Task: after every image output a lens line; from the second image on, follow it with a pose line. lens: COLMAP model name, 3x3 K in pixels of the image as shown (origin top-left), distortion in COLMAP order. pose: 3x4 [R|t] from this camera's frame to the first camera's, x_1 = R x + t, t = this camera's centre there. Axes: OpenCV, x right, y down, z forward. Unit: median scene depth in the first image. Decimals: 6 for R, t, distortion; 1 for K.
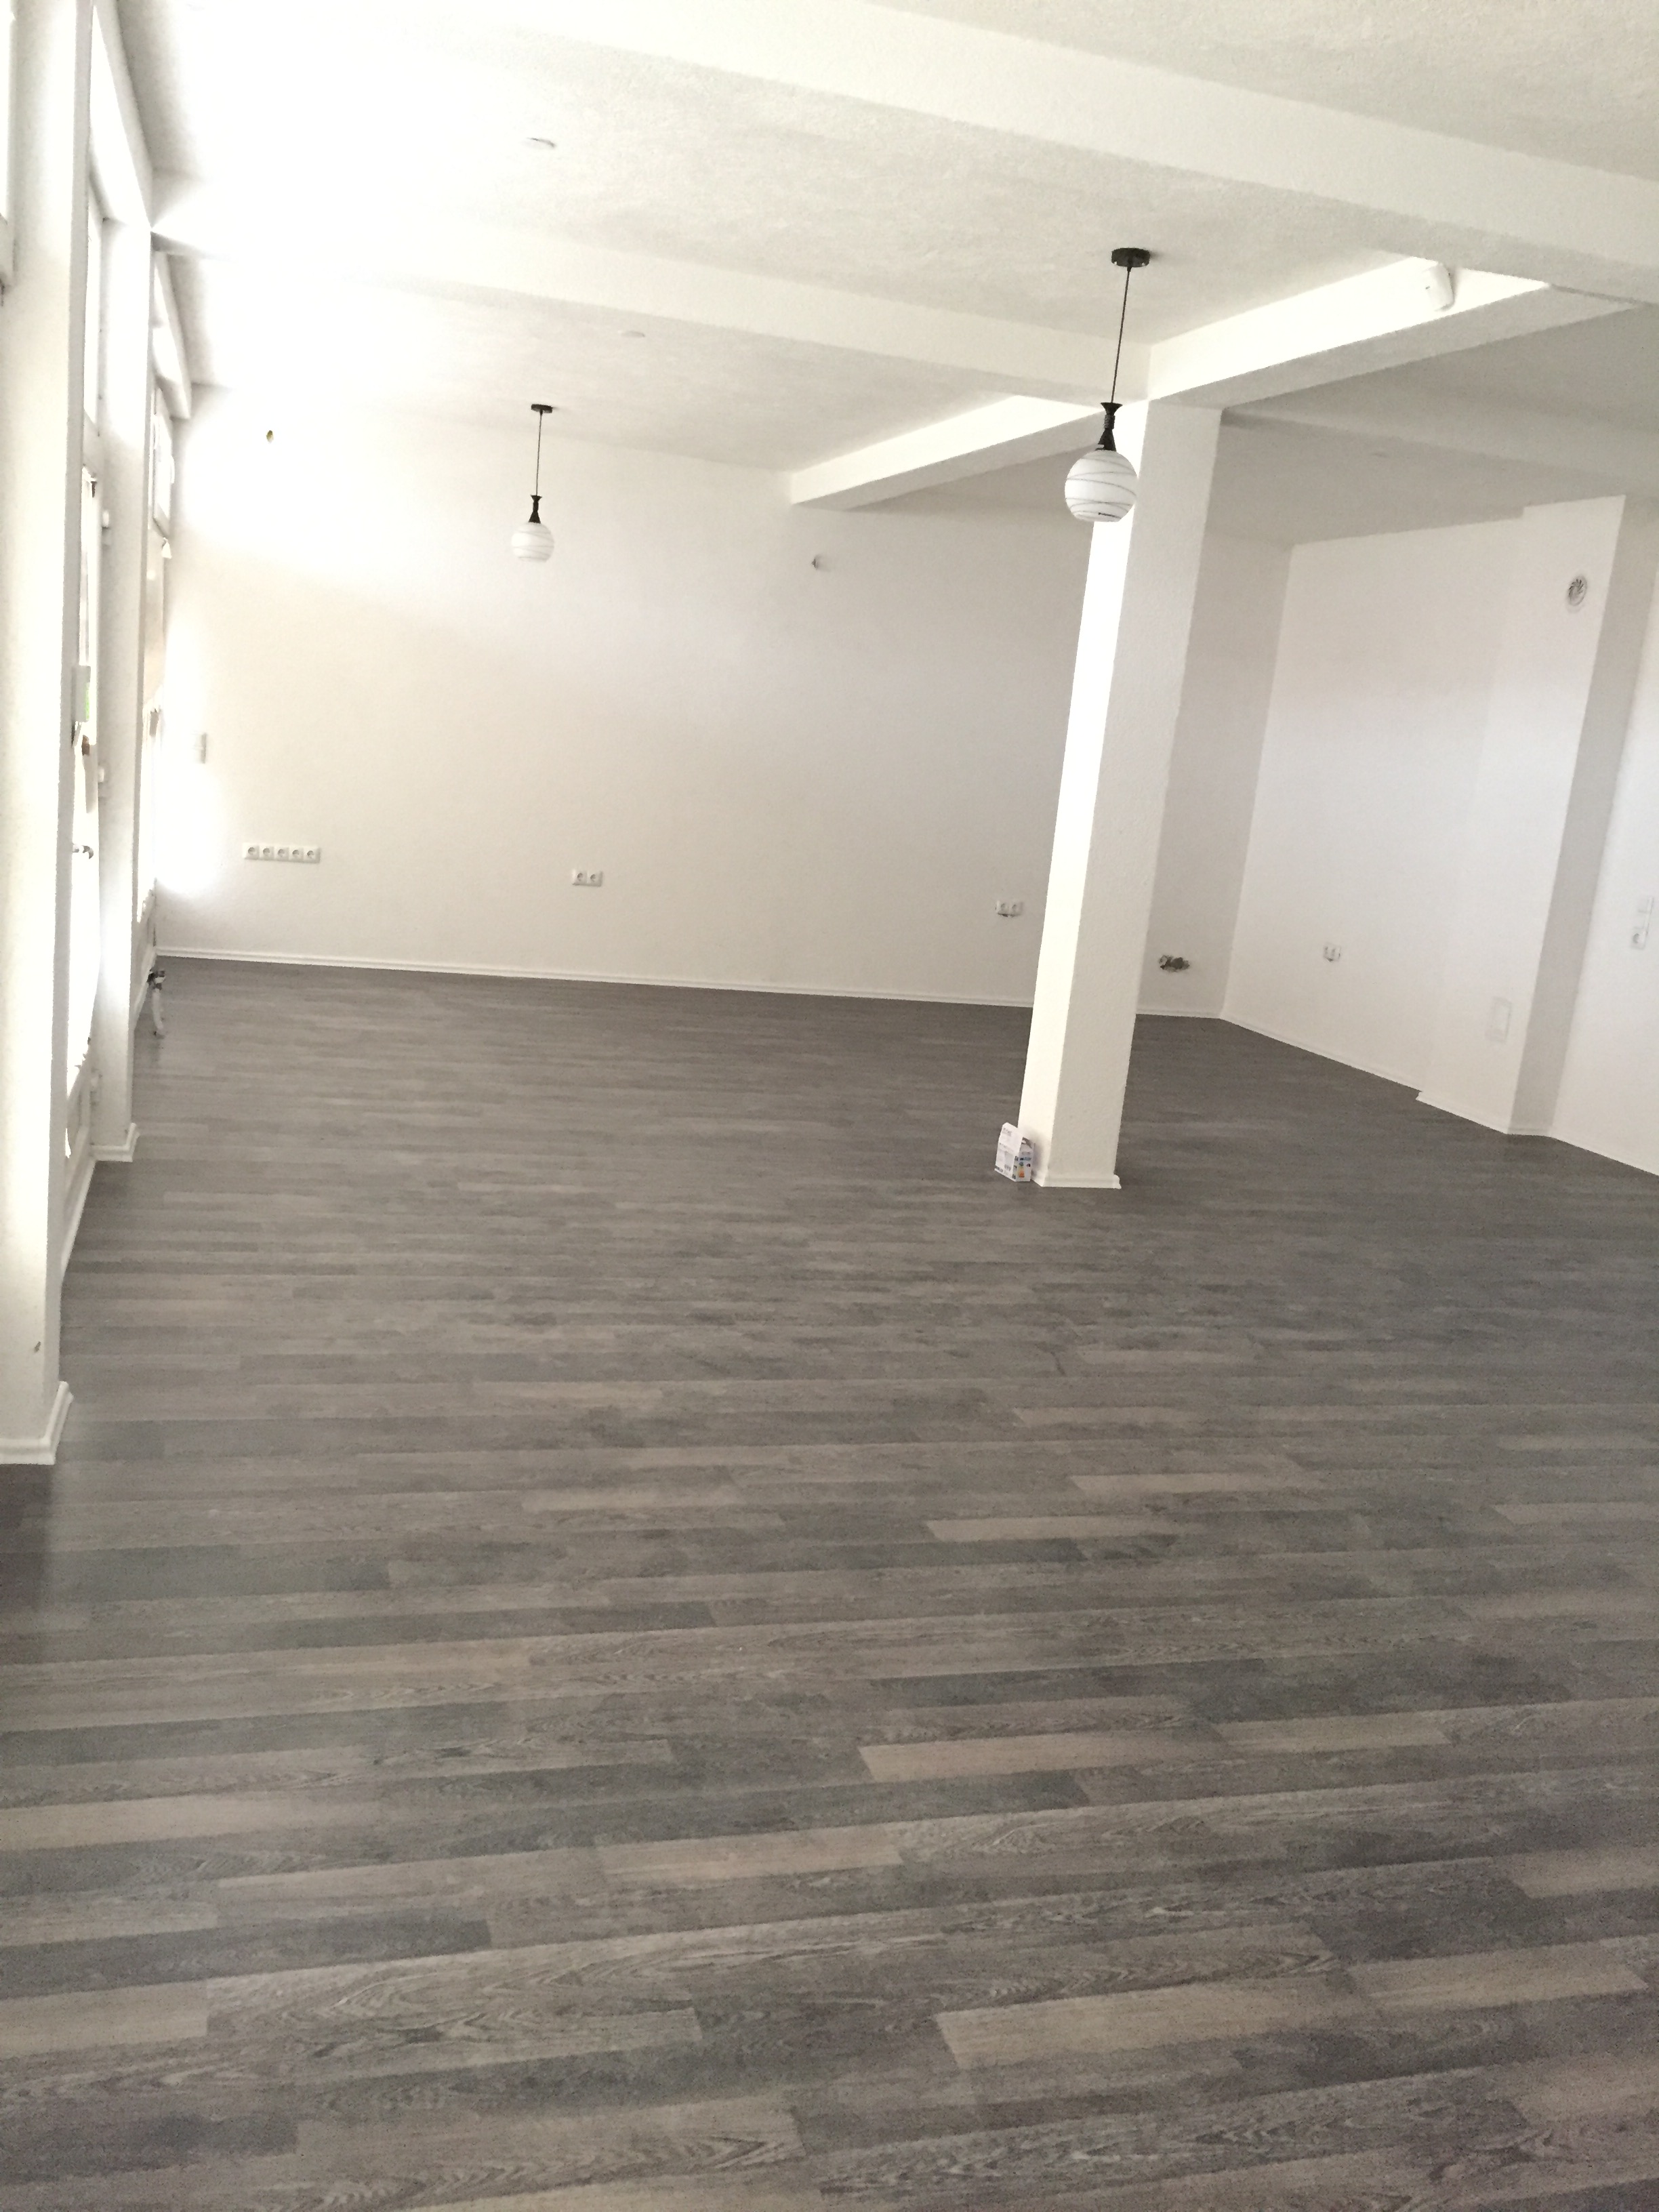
lens RADIAL K [[1890.8, 0, 829.5], [0, 1890.8, 1106.0], [0, 0, 1]] dist [0.055024, -0.093409]
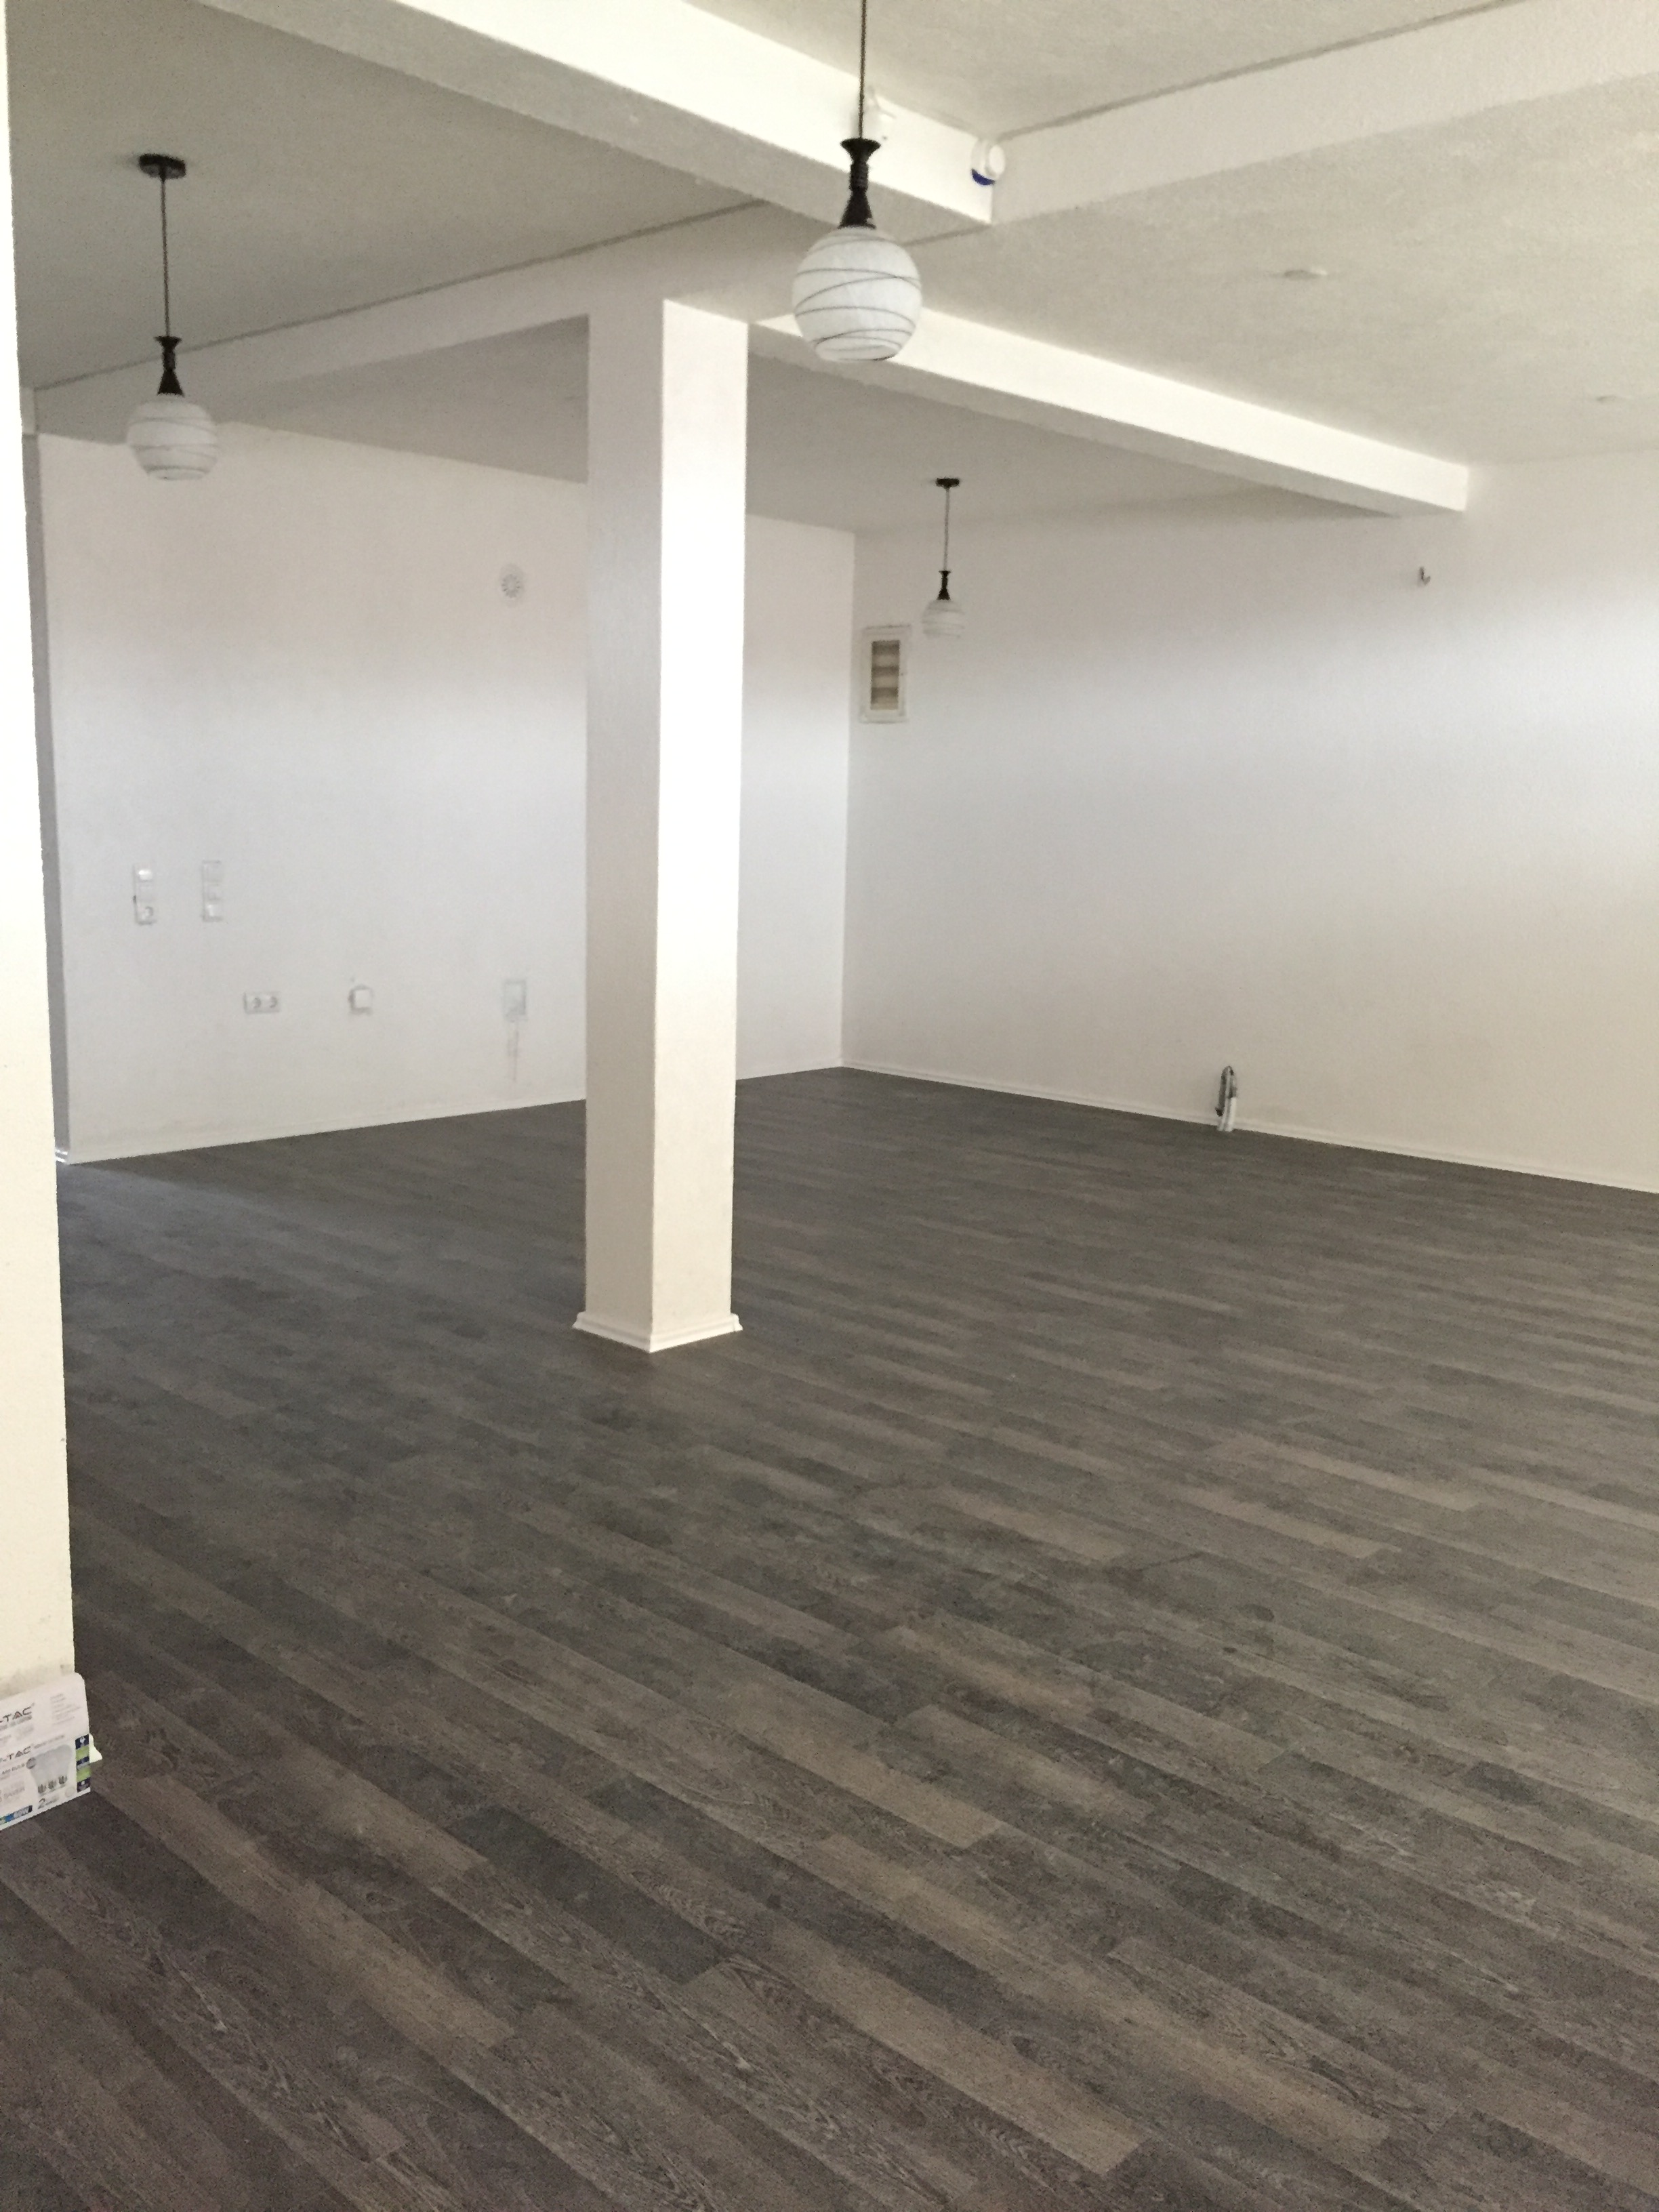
lens RADIAL K [[1890.8, 0, 829.5], [0, 1890.8, 1106.0], [0, 0, 1]] dist [0.055024, -0.093409]
pose [[-0.497902, -0.252011, 0.829810, -0.392667], [0.098165, 0.934320, 0.342651, -0.306682], [-0.861660, 0.252065, -0.440461, 1.365159]]
